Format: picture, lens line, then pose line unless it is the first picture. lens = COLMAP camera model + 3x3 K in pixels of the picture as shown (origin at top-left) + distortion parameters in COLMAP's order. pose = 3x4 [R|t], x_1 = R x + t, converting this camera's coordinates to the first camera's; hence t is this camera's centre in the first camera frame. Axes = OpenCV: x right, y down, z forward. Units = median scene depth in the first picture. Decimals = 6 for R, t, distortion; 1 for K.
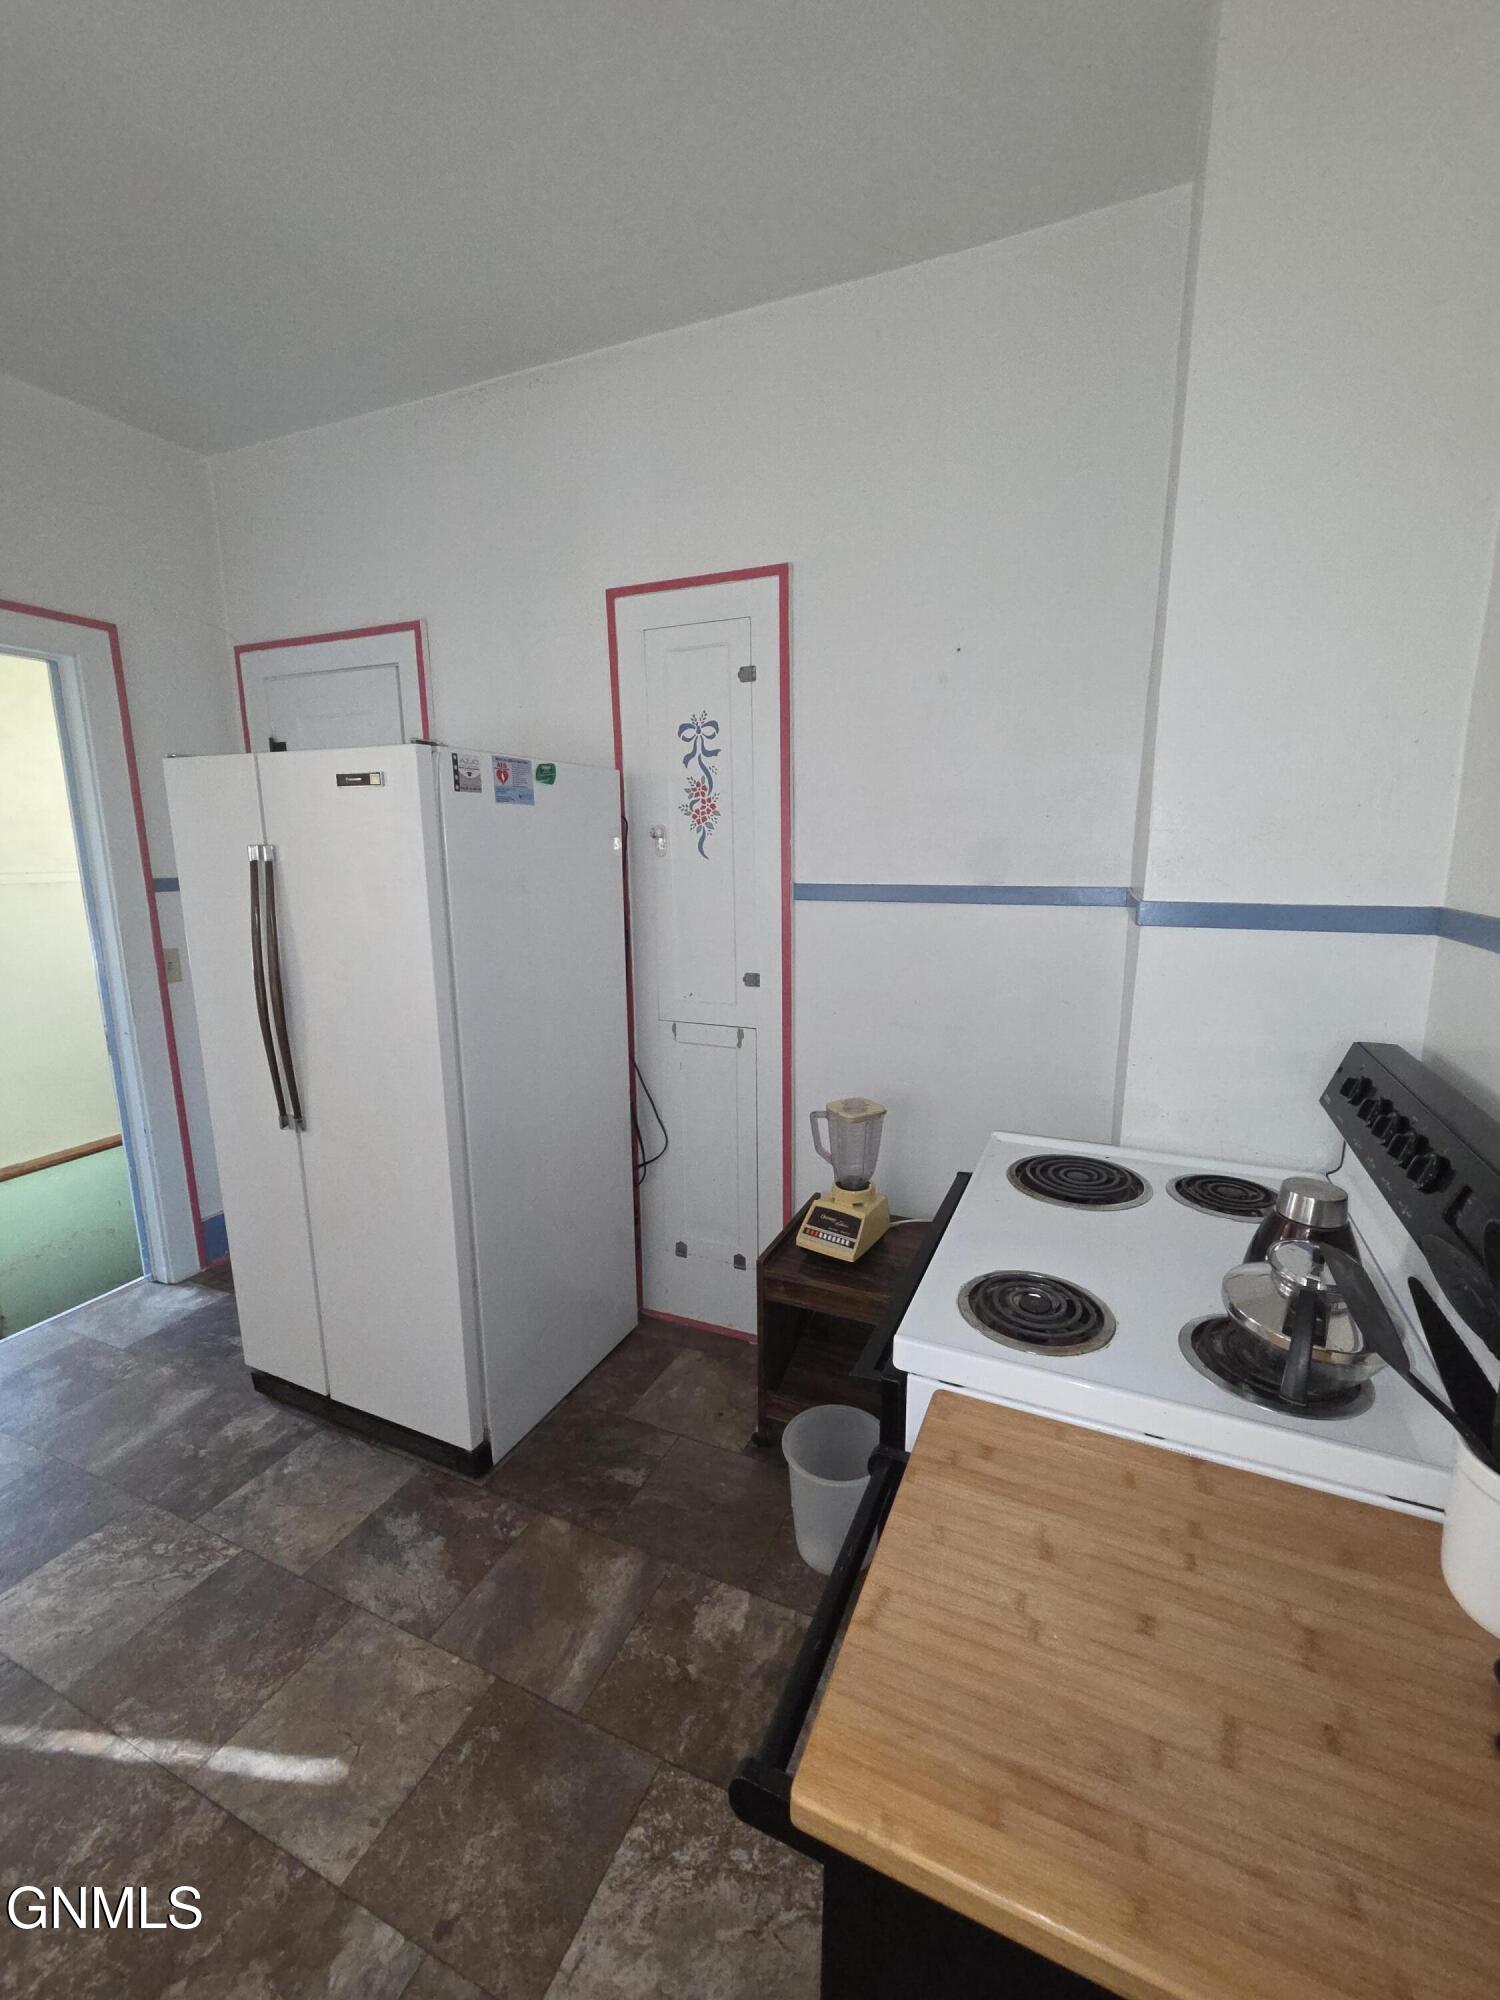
lens RADIAL K [[815.8, 0, 770.4], [0, 815.8, 1001.8], [0, 0, 1]] dist [-0.002802, -0.000225]
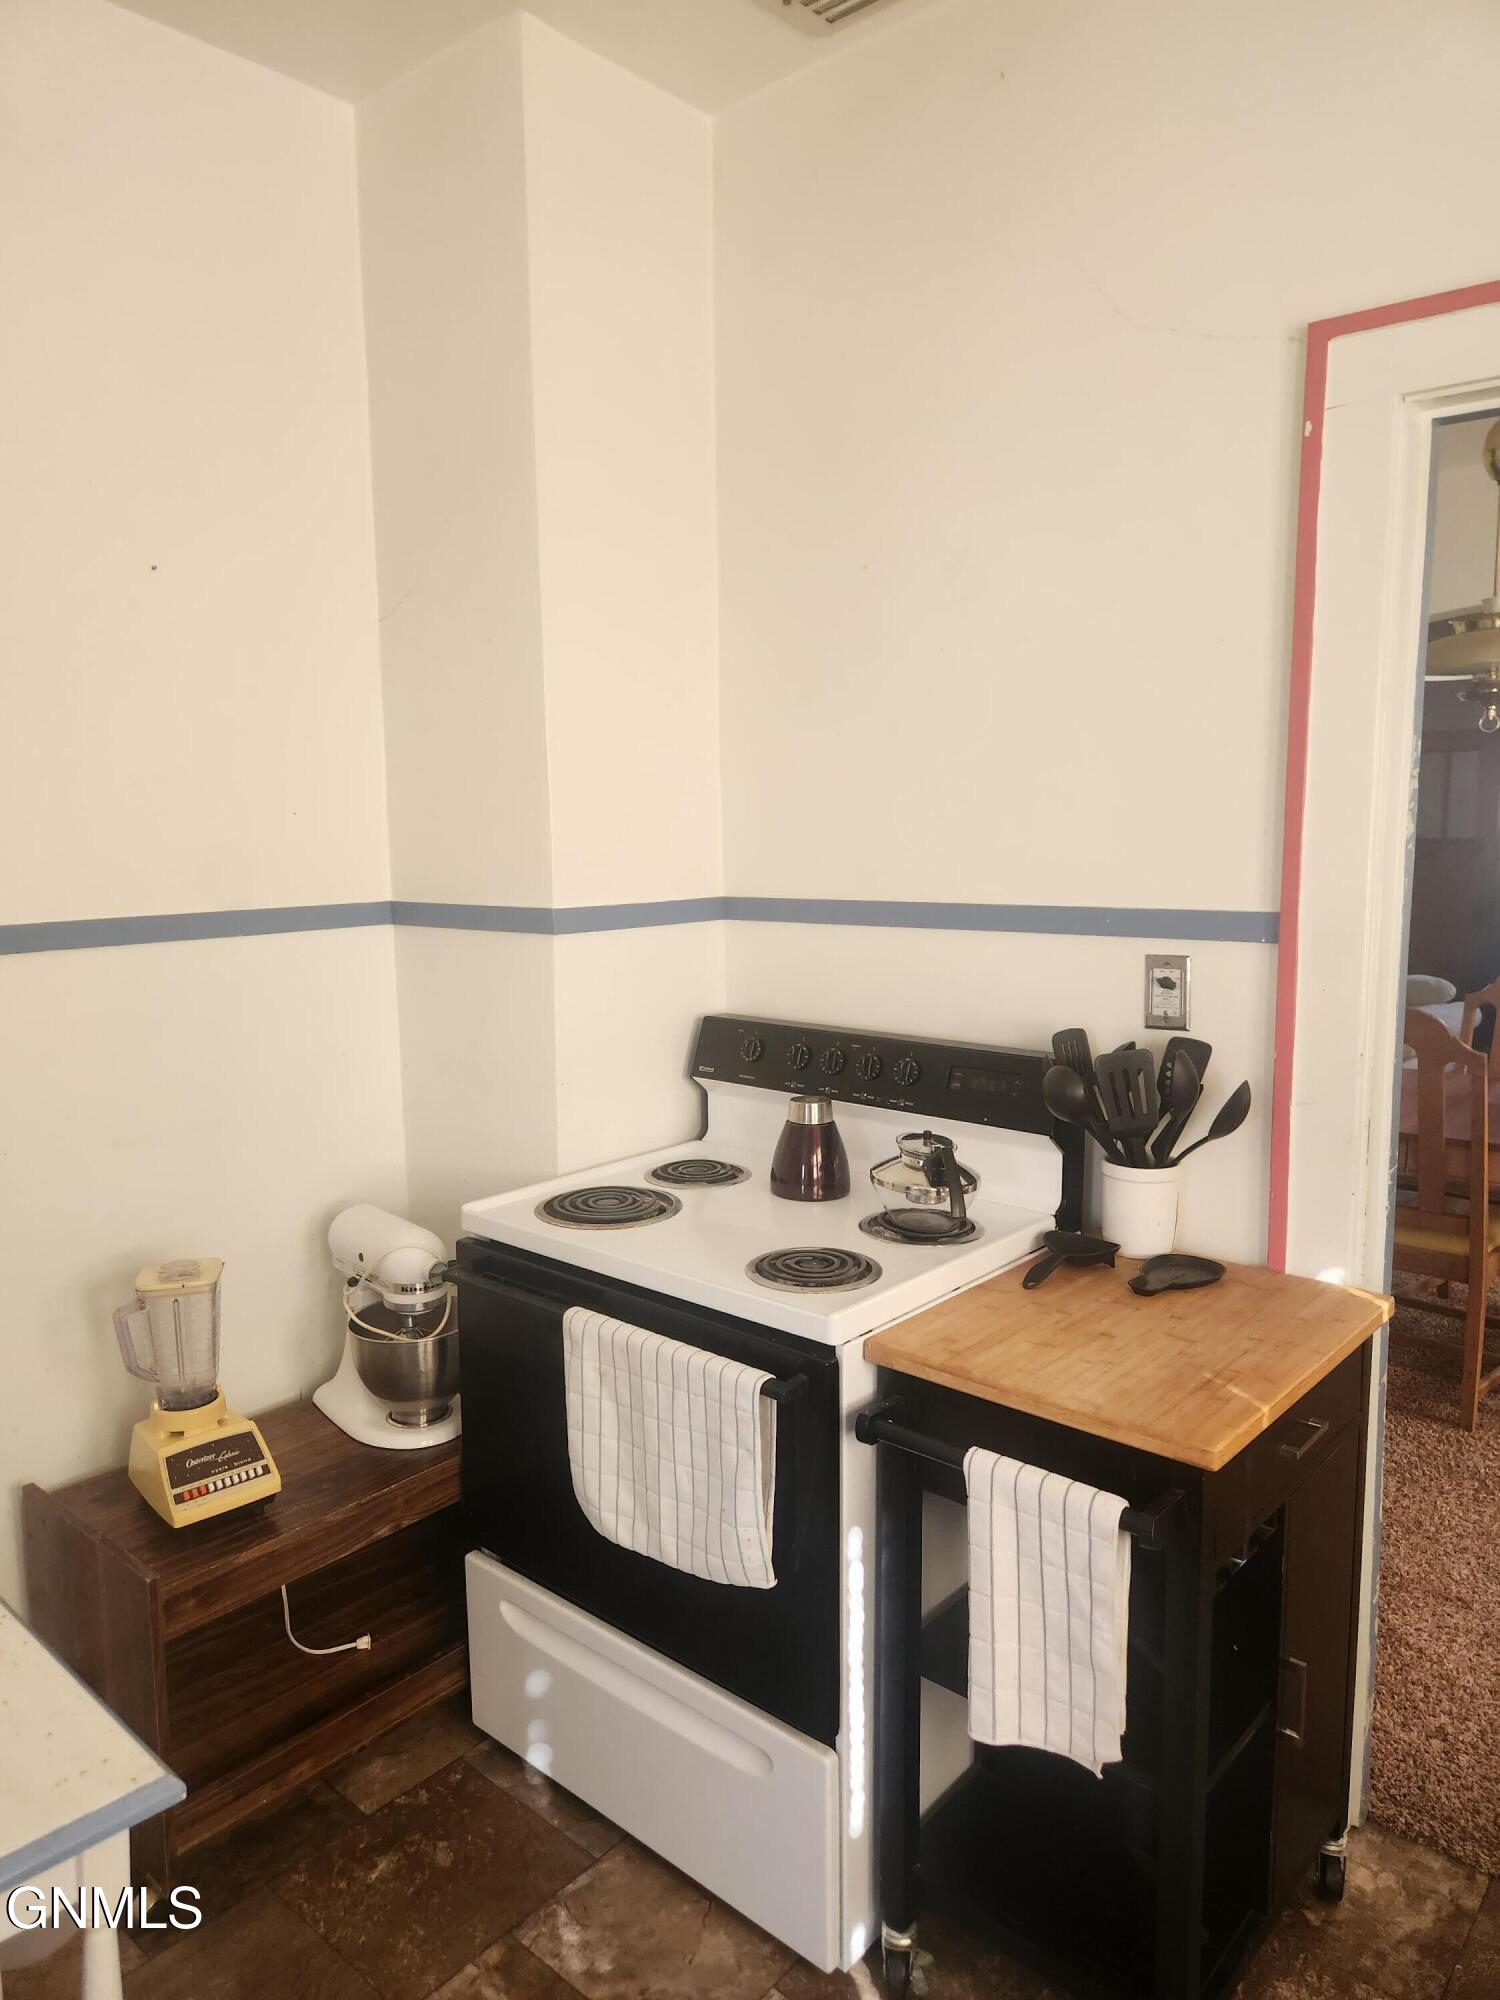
lens RADIAL K [[1326.0, 0, 743.3], [0, 1326.0, 1008.2], [0, 0, 1]] dist [0.048322, -0.041279]
pose [[0.302934, -0.129758, 0.944136, -0.956266], [0.193350, 0.978452, 0.072436, -0.078610], [-0.933192, 0.160605, 0.321496, 0.332104]]
